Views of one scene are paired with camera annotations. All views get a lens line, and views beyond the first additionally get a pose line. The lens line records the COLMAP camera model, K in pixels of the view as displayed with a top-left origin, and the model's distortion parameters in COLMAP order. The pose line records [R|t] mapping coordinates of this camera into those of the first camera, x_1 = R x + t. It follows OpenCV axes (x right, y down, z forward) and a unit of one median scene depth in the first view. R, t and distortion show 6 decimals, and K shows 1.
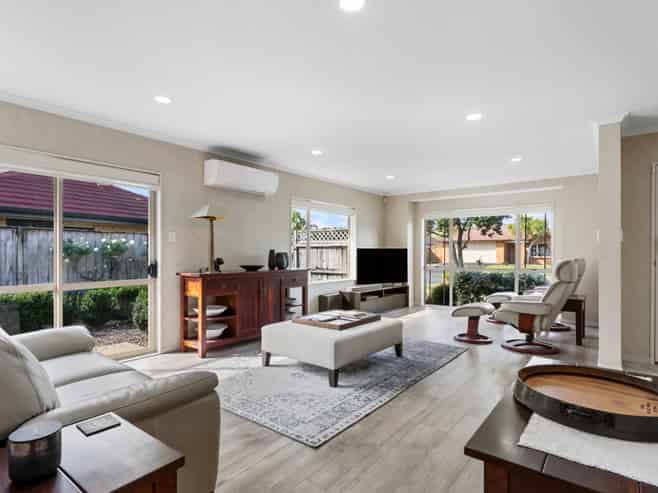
lens RADIAL K [[361.8, 0, 327.2], [0, 361.8, 259.1], [0, 0, 1]] dist [-0.003613, -0.000839]
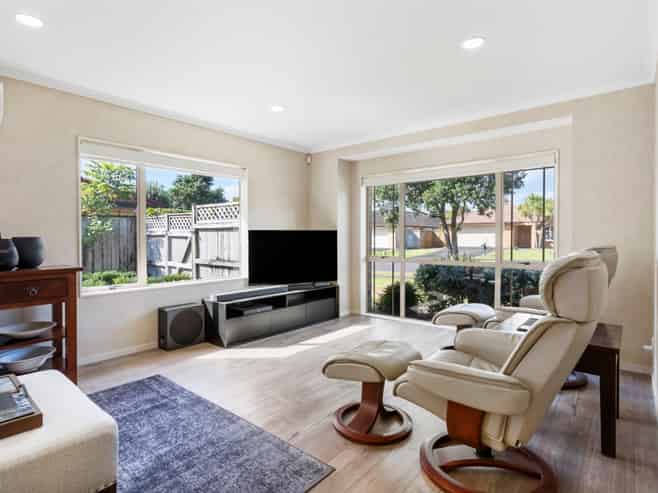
lens RADIAL K [[361.8, 0, 329.2], [0, 361.8, 242.7], [0, 0, 1]] dist [-0.003613, -0.000839]
pose [[0.999641, -0.003696, -0.026543, 0.220046], [0.003663, 0.999992, -0.001285, -0.005090], [0.026548, 0.001188, 0.999647, 0.327564]]
